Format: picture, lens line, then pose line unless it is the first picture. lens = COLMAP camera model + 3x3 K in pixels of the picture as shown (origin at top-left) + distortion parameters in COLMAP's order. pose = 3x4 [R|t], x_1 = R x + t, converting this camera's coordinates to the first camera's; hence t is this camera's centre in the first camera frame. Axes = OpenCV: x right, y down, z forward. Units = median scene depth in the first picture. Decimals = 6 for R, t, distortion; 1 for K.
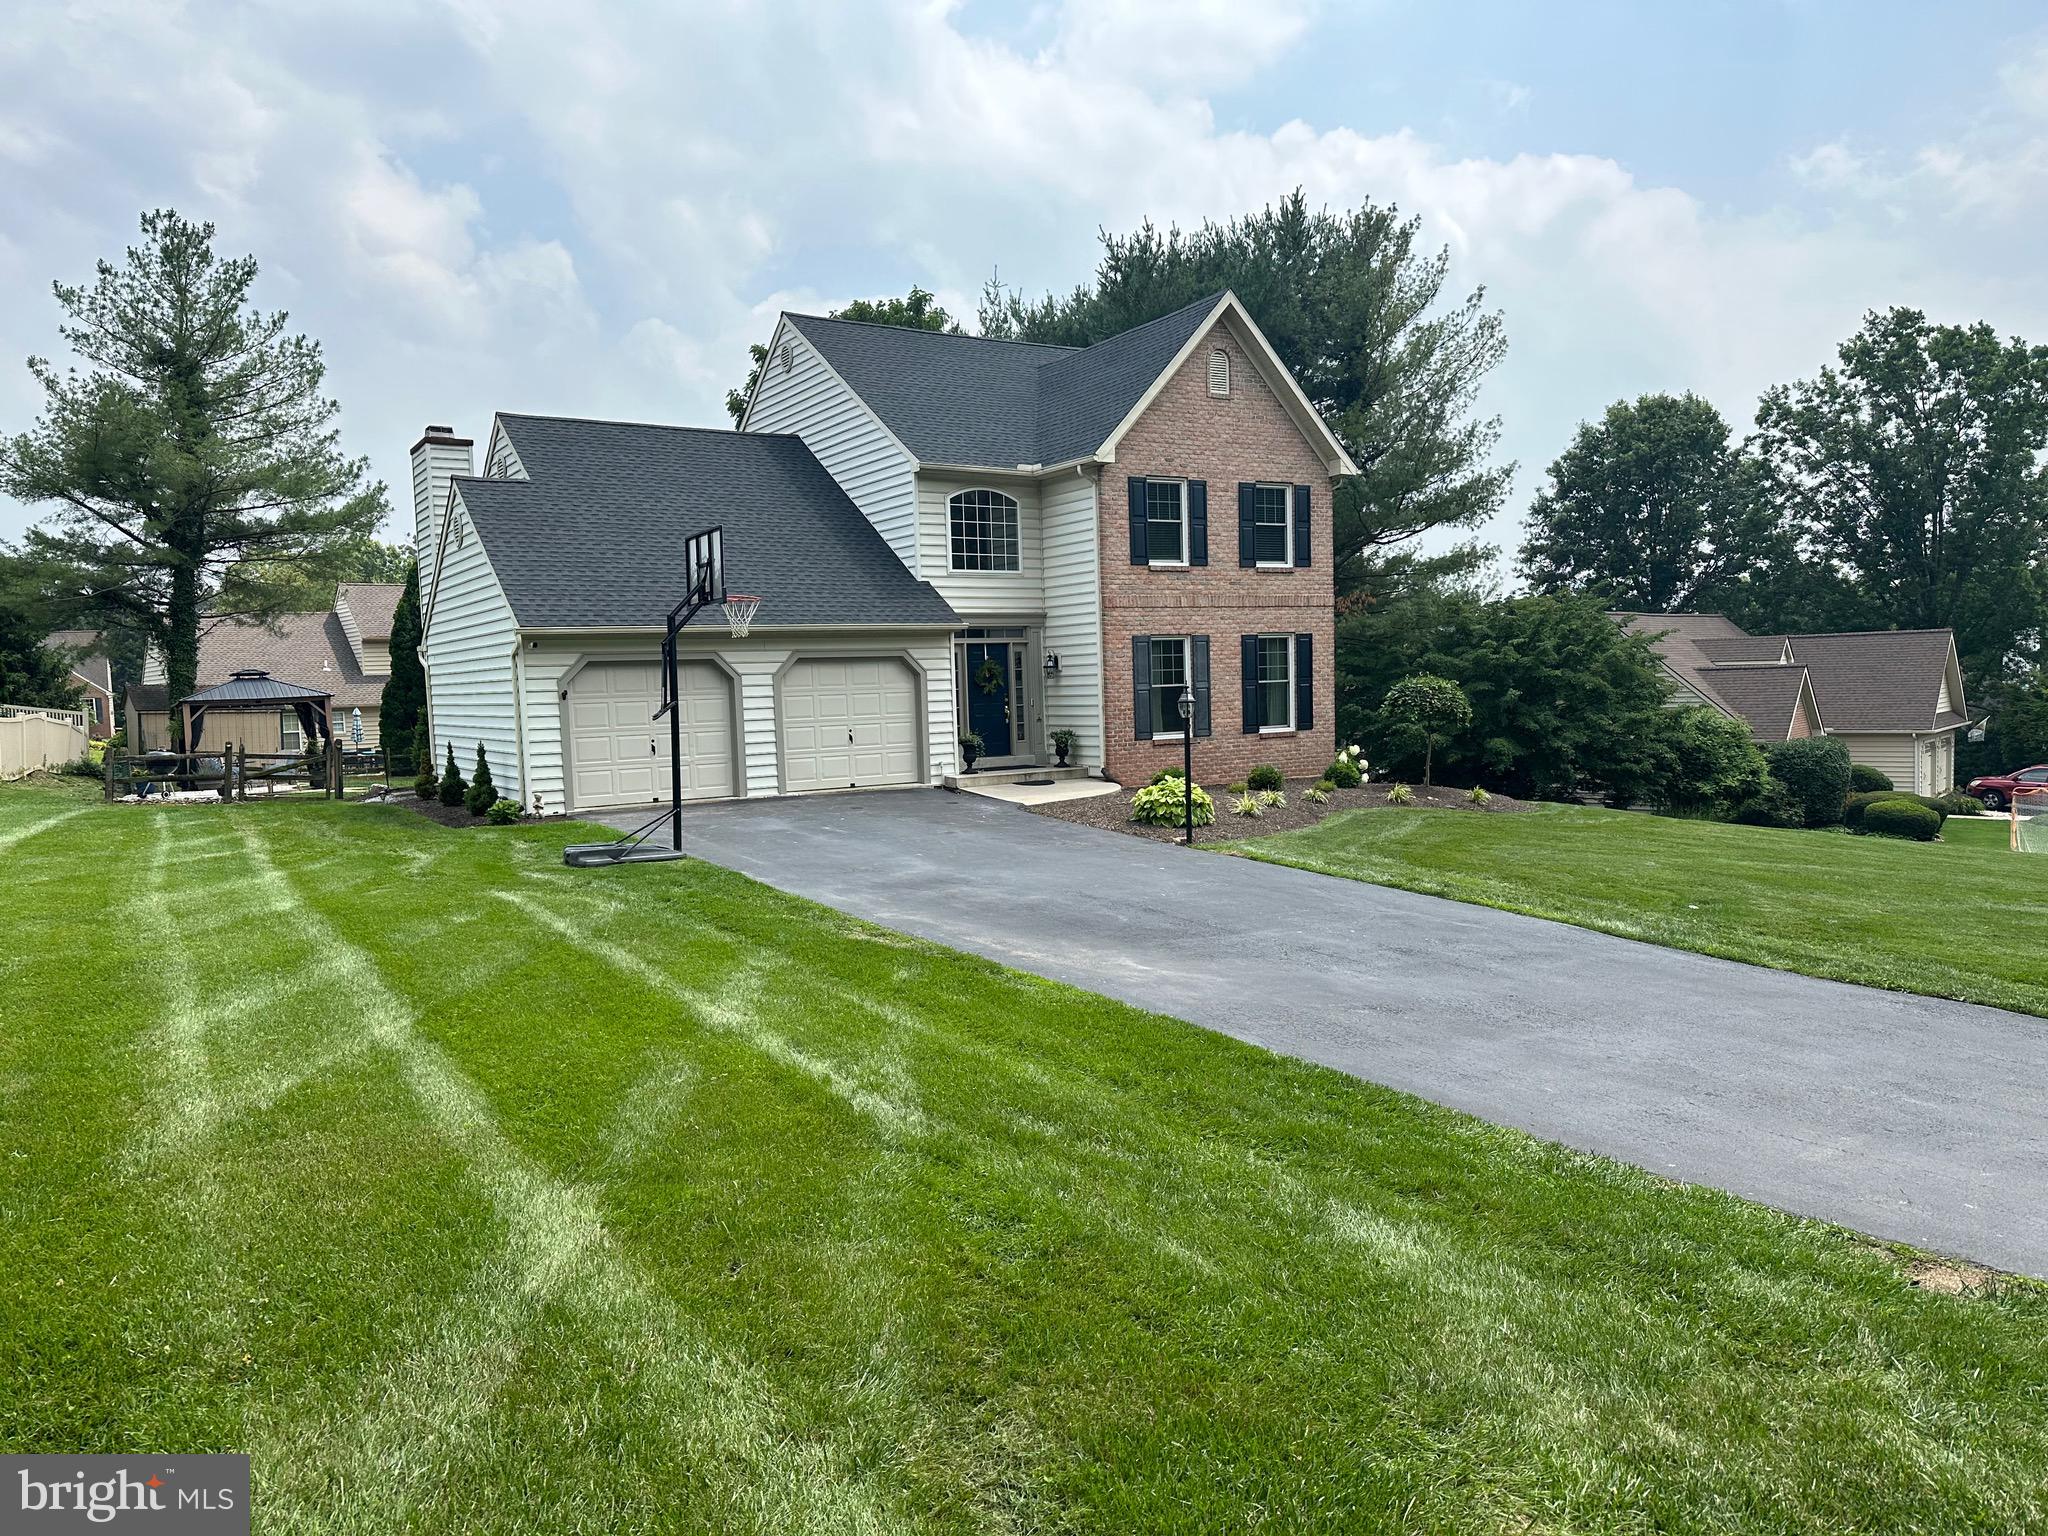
lens RADIAL K [[1416.4, 0, 1024.0], [0, 1416.4, 768.0], [0, 0, 1]] dist [0.059015, -0.000021]
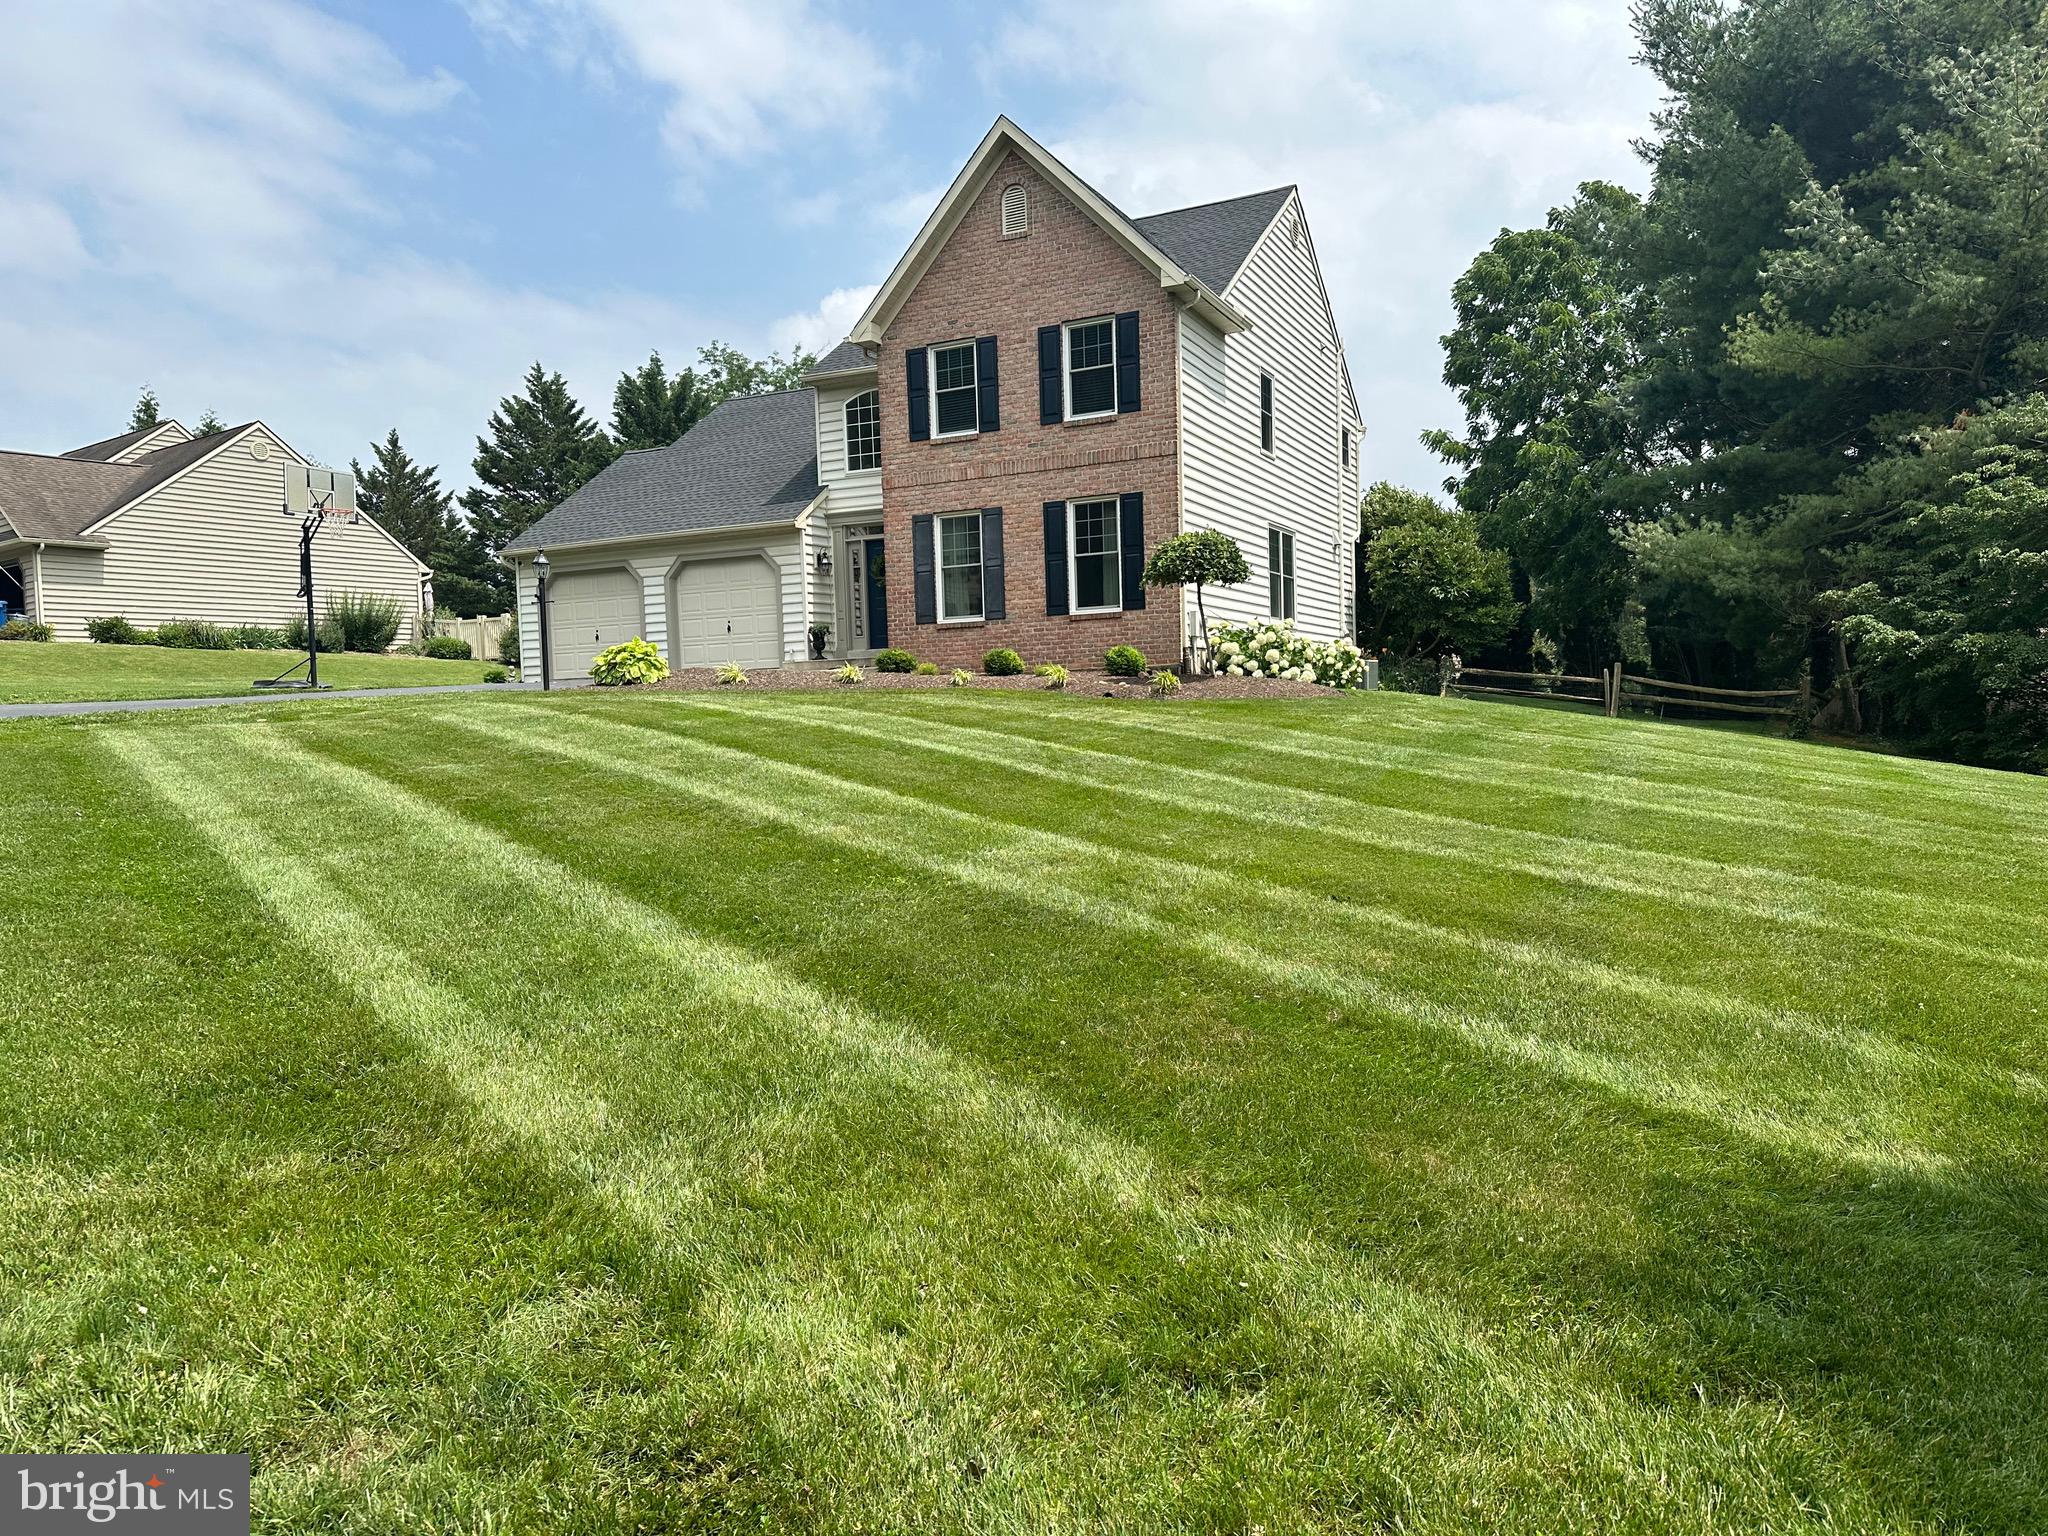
lens RADIAL K [[1416.4, 0, 1024.0], [0, 1416.4, 768.0], [0, 0, 1]] dist [0.059015, -0.000021]
pose [[0.529392, 0.045452, -0.847159, 0.927926], [-0.038660, 0.998819, 0.029430, 0.046380], [0.847496, 0.017171, 0.530524, 0.543077]]
